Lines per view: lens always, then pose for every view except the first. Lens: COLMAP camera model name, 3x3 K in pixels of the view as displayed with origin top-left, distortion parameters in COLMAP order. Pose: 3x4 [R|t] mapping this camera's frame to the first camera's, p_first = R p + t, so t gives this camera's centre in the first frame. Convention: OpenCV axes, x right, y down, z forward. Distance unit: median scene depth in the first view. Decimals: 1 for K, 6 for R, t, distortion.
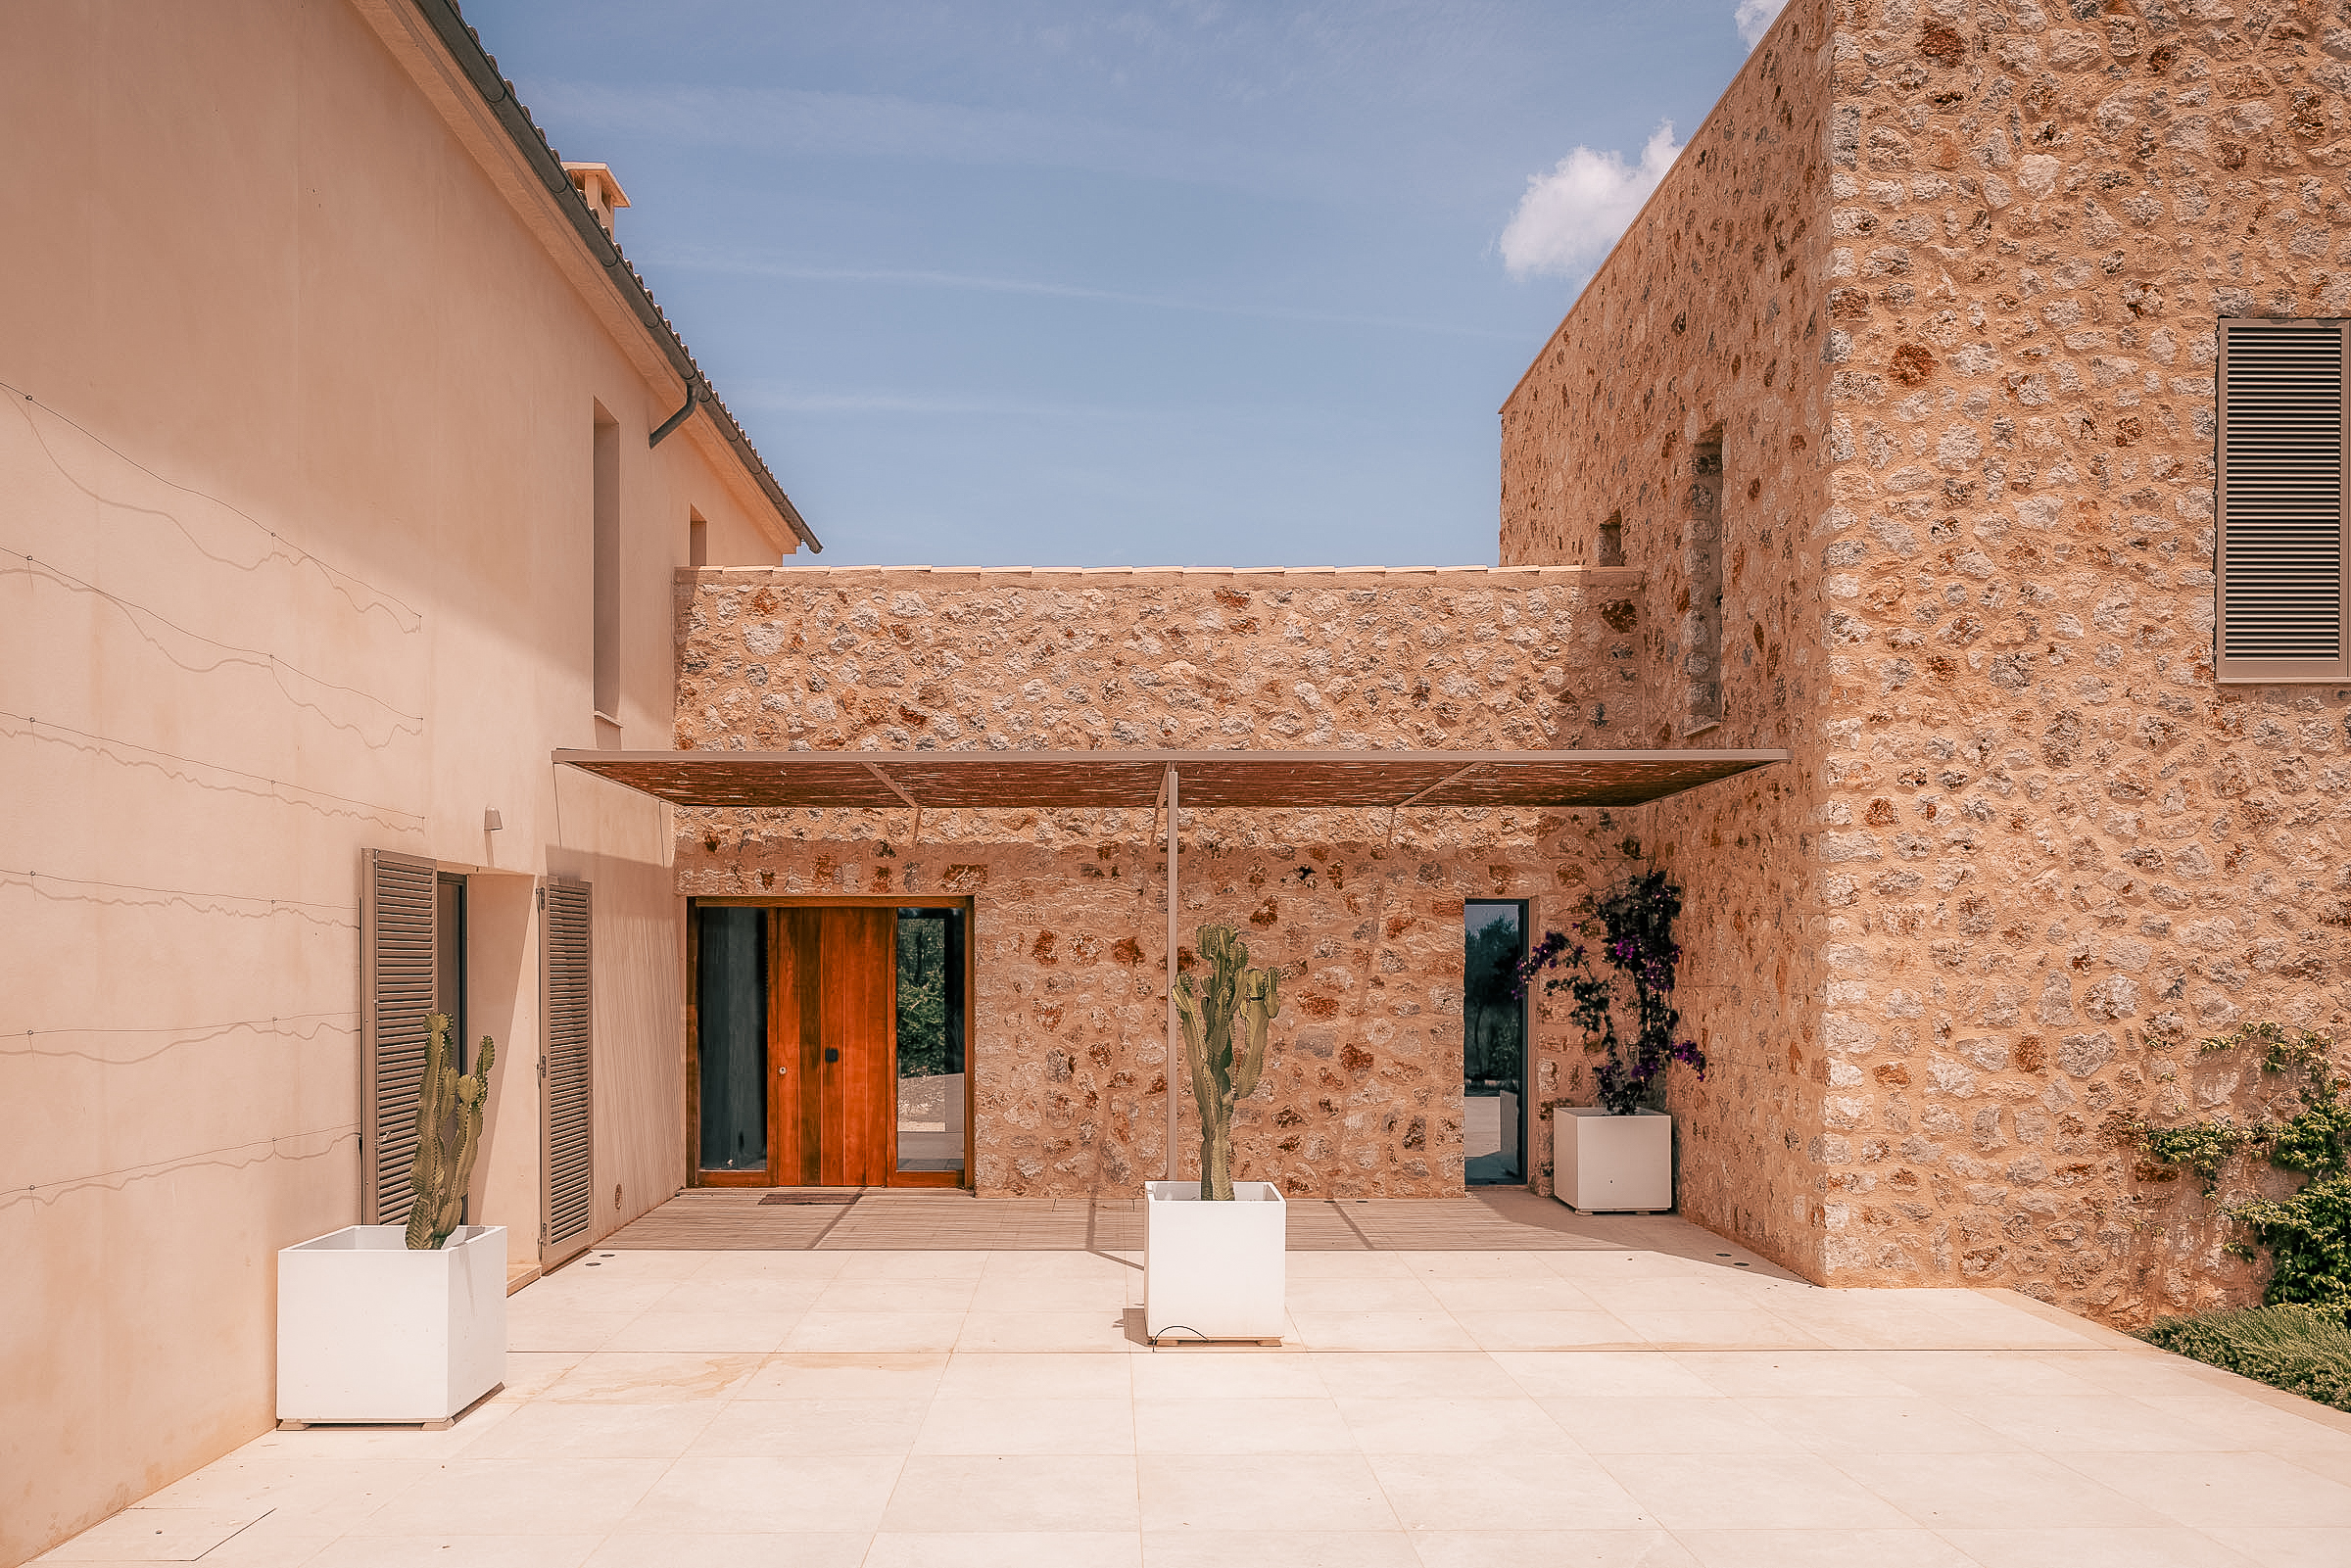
lens RADIAL K [[1647.0, 0, 1170.7], [0, 1647.0, 889.3], [0, 0, 1]] dist [-0.000168, 0.002144]
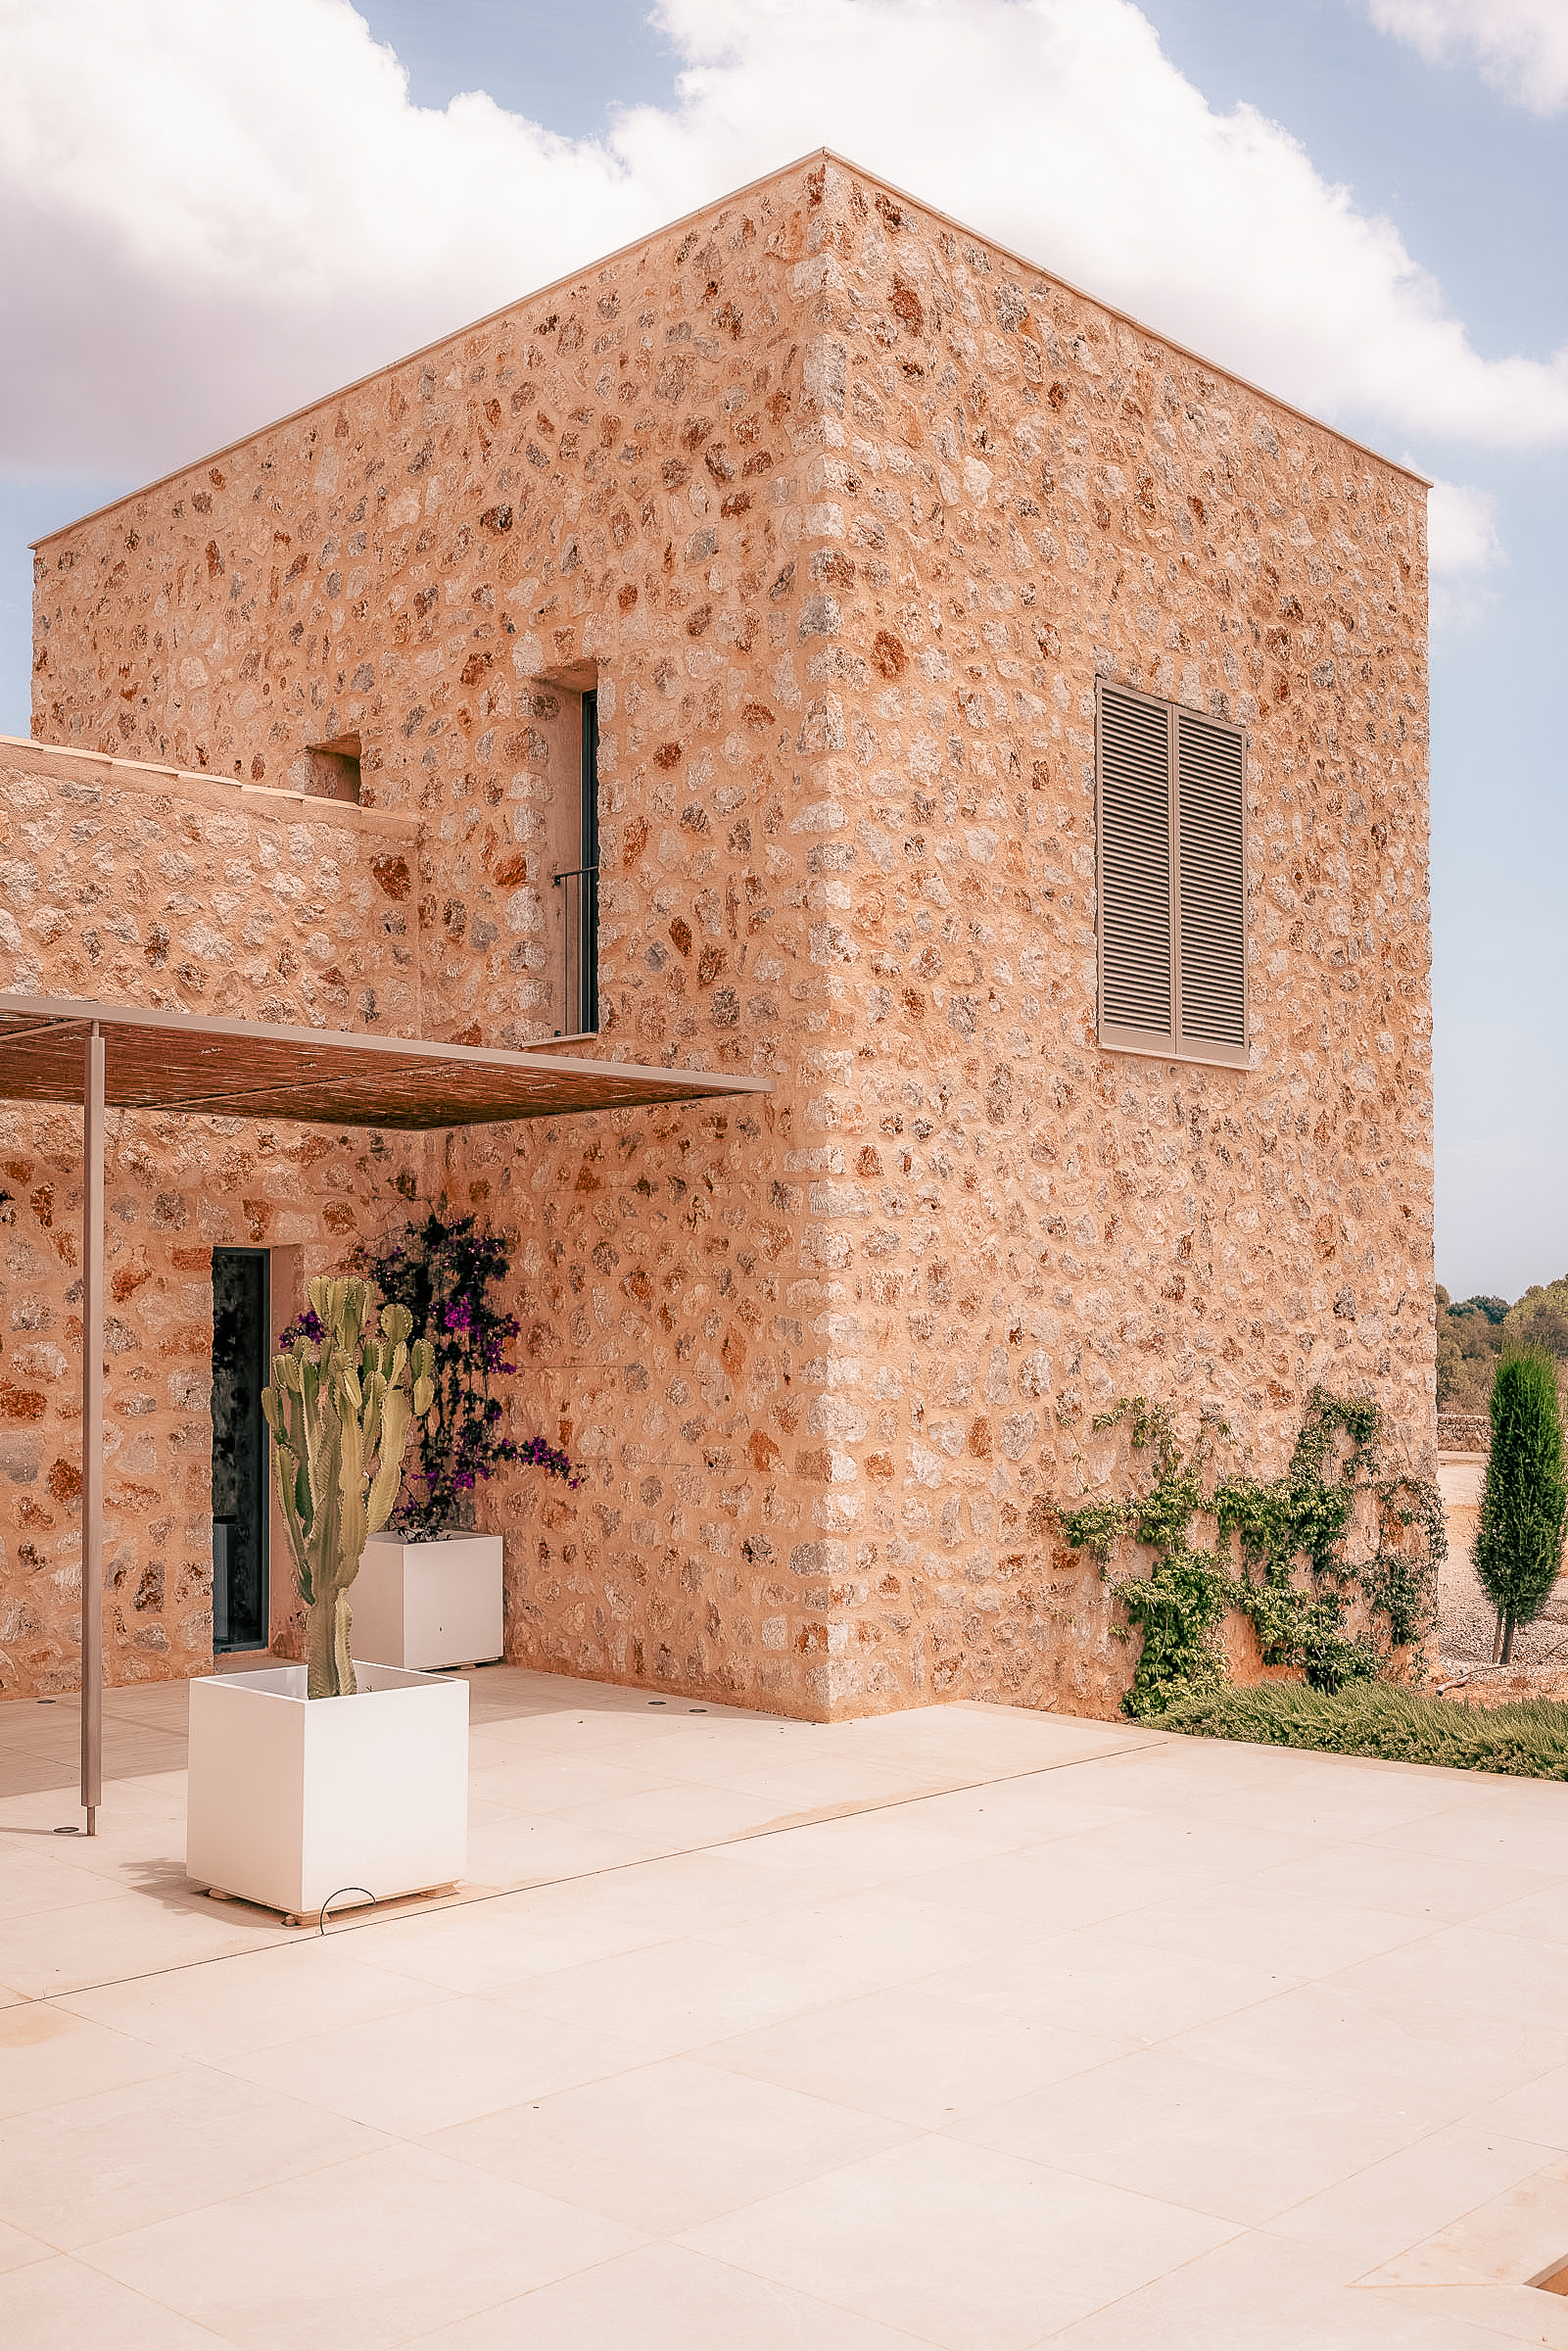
lens RADIAL K [[2235.9, 0, 784.0], [0, 2235.9, 1175.5], [0, 0, 1]] dist [-0.000332, 0.000564]
pose [[0.704426, 0.051200, 0.707929, -0.416261], [-0.030181, 0.998653, -0.042194, 0.010925], [-0.709136, 0.008356, 0.705022, 0.197485]]
